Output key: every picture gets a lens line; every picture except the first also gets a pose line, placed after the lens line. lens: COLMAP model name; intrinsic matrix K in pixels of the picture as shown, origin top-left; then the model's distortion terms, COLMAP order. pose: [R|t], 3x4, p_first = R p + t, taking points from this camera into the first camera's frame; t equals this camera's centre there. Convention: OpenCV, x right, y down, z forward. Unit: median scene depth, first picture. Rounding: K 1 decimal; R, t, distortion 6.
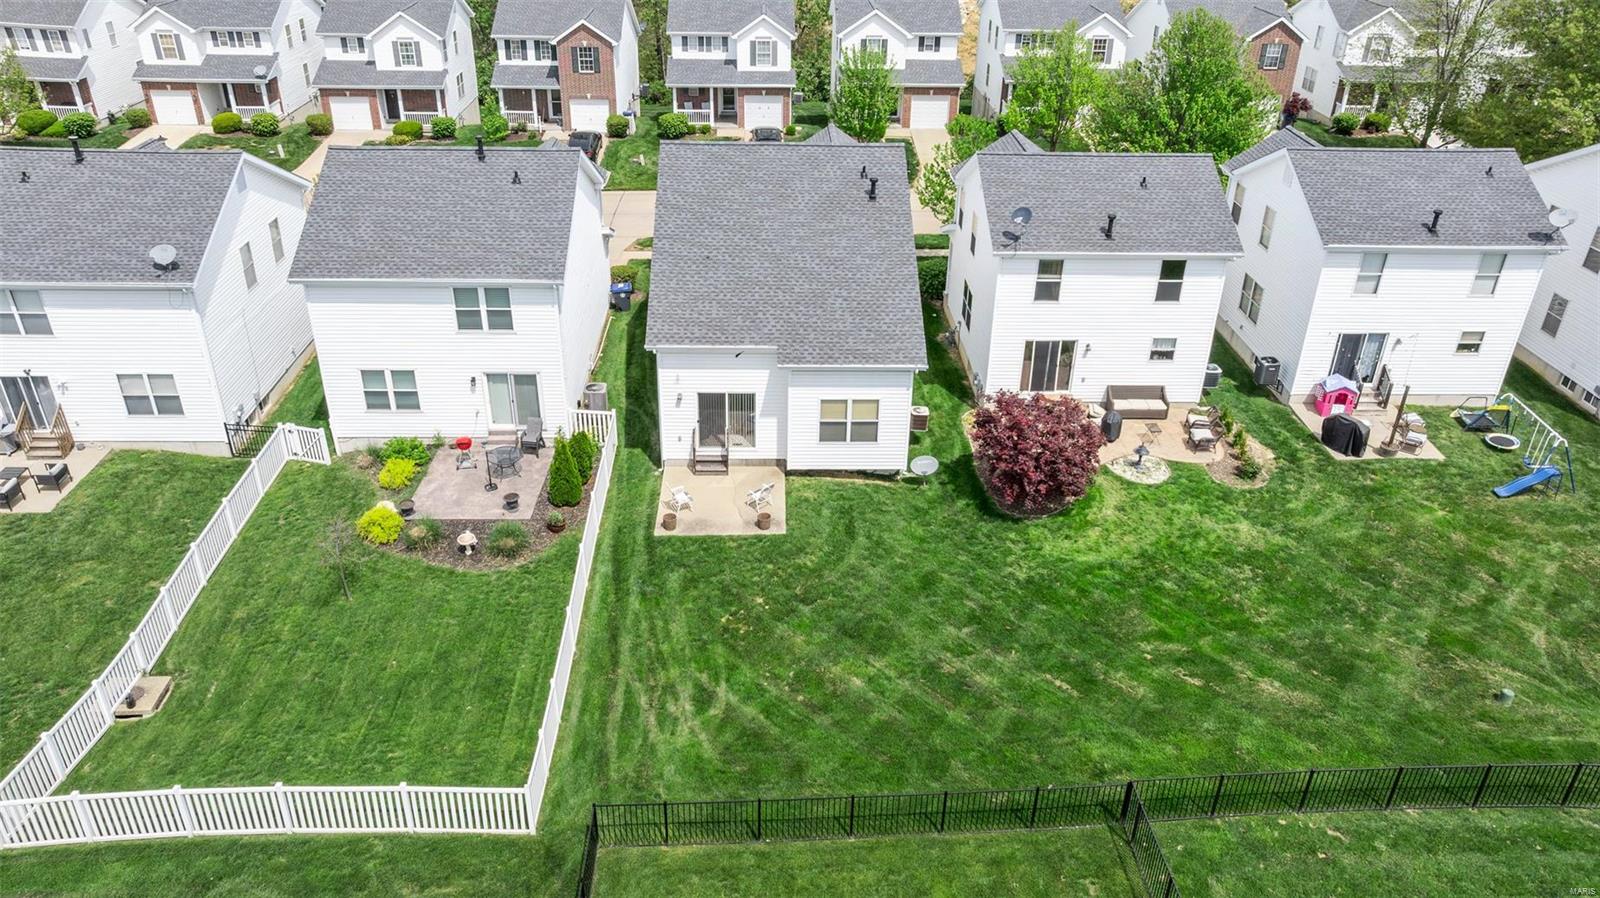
lens RADIAL K [[1115.2, 0, 800.0], [0, 1115.2, 449.0], [0, 0, 1]] dist [-0.006595, -0.001287]
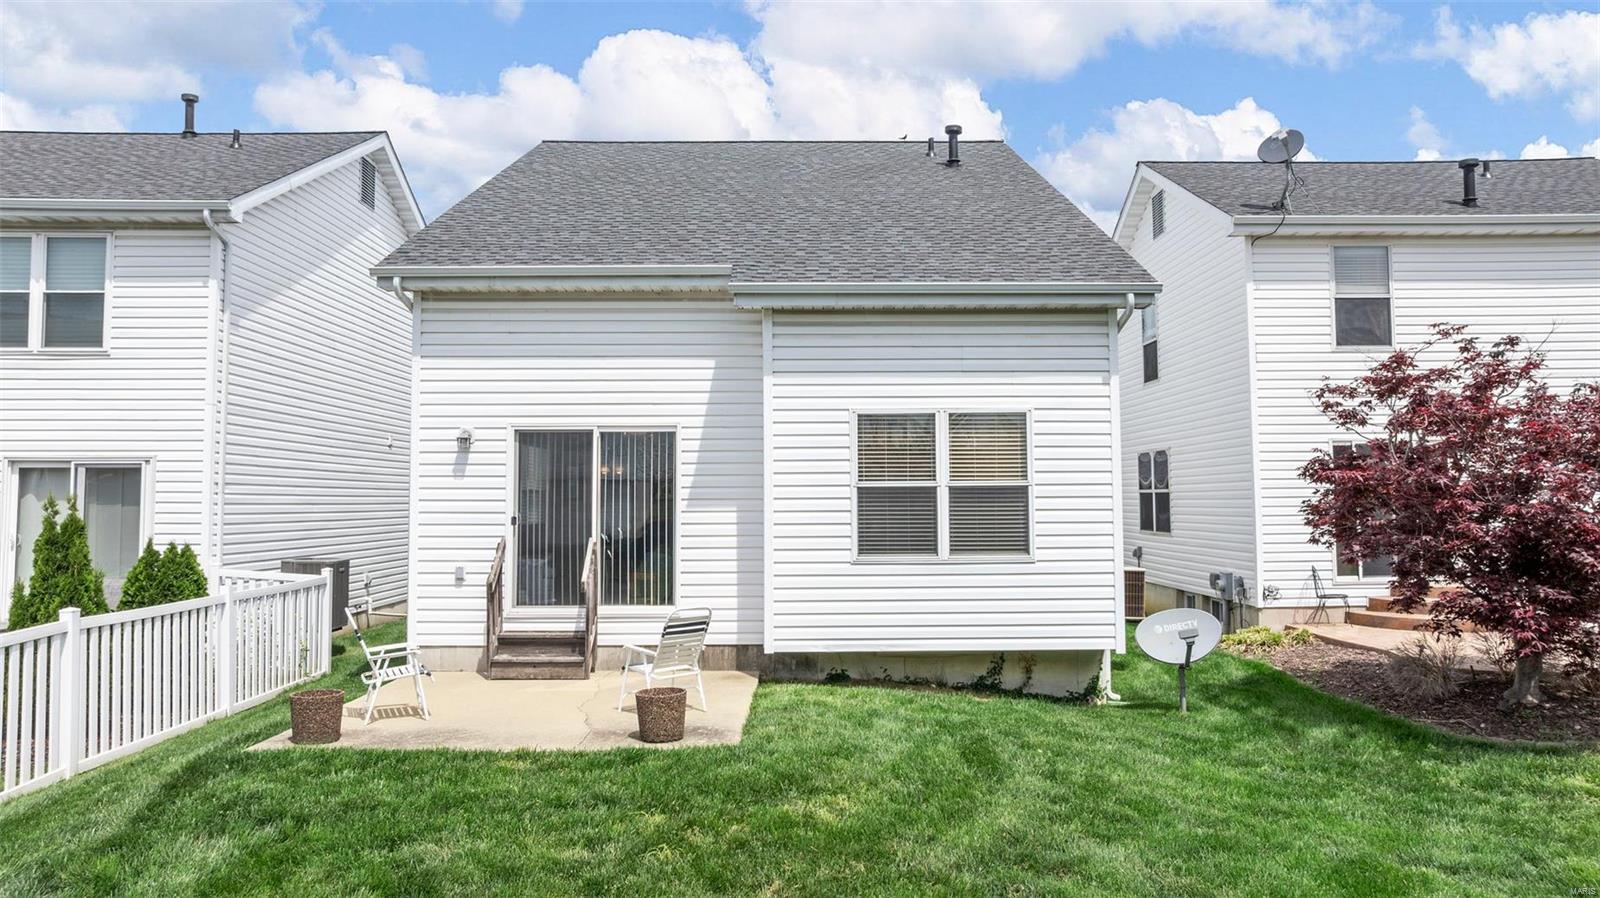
lens RADIAL K [[1115.2, 0, 800.0], [0, 1115.2, 449.0], [0, 0, 1]] dist [-0.006595, -0.001287]
pose [[0.999453, -0.019978, -0.026346, 0.009414], [0.002519, 0.840514, -0.541783, 0.148378], [0.032968, 0.541421, 0.840105, 0.690847]]
